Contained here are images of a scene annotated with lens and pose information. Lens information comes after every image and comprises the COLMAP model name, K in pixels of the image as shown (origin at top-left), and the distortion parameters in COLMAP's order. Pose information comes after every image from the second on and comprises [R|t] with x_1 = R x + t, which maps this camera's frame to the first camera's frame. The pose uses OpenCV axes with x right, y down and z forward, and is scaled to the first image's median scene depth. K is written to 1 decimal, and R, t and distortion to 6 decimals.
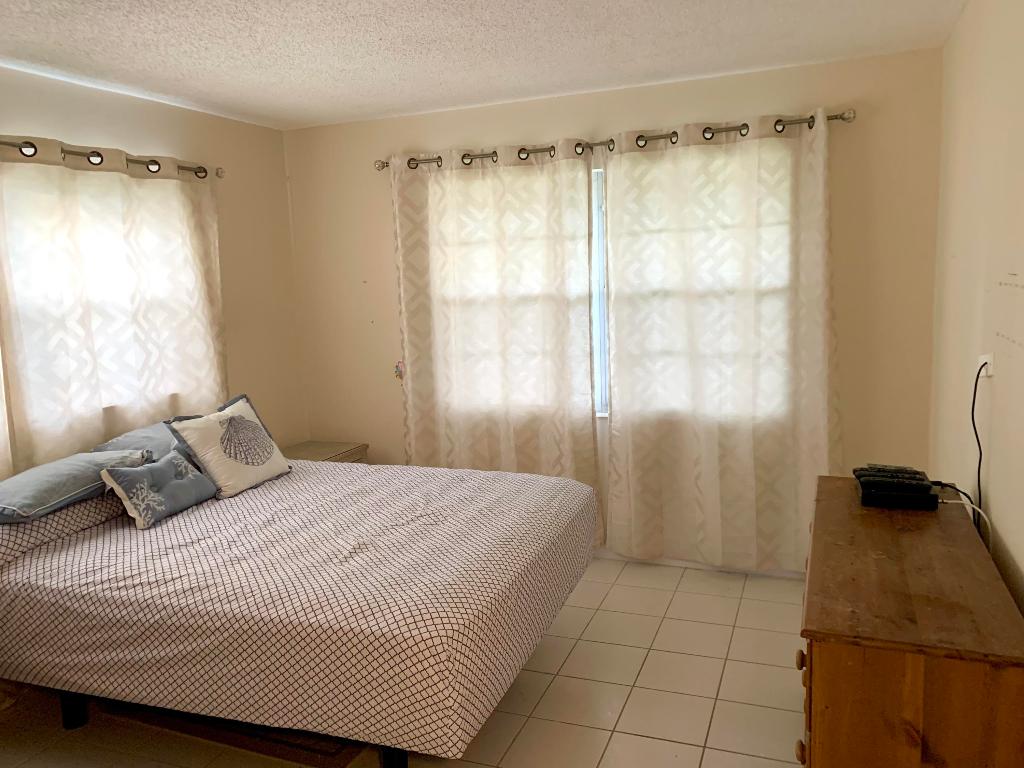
lens RADIAL K [[781.2, 0, 507.7], [0, 781.2, 380.9], [0, 0, 1]] dist [0.009924, -0.000629]
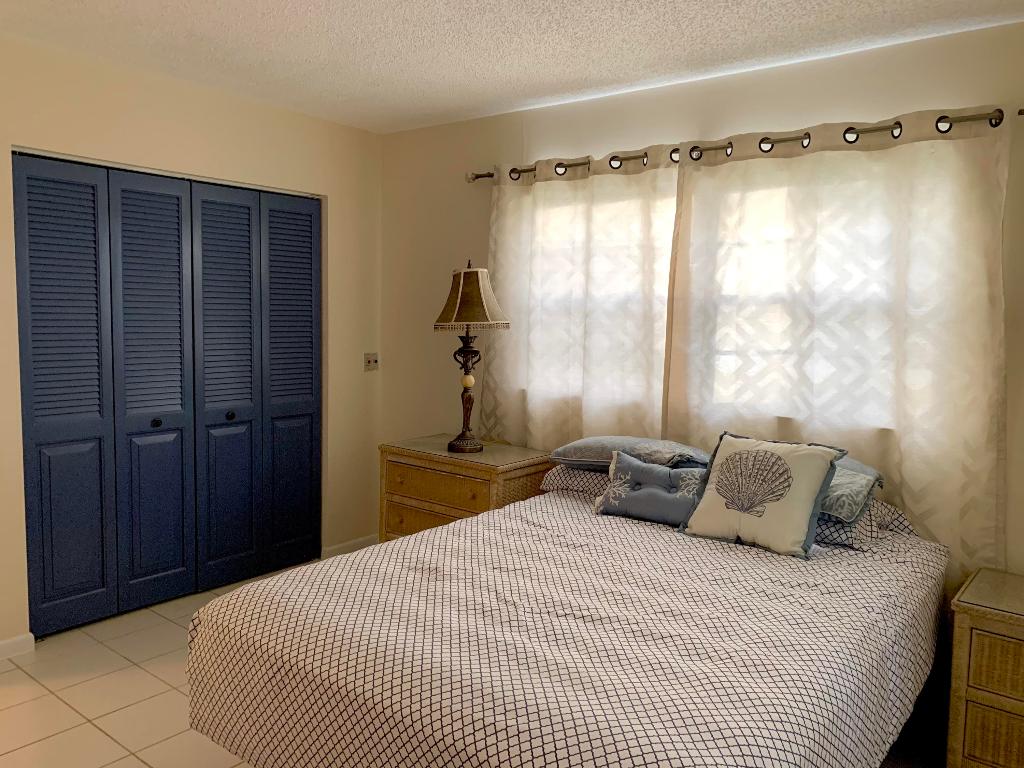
lens RADIAL K [[781.2, 0, 507.7], [0, 781.2, 380.9], [0, 0, 1]] dist [0.009924, -0.000629]
pose [[-0.297227, 0.138657, -0.944685, 0.487136], [-0.141742, 0.972029, 0.187266, -0.146047], [0.944227, 0.189562, -0.269260, 1.040998]]
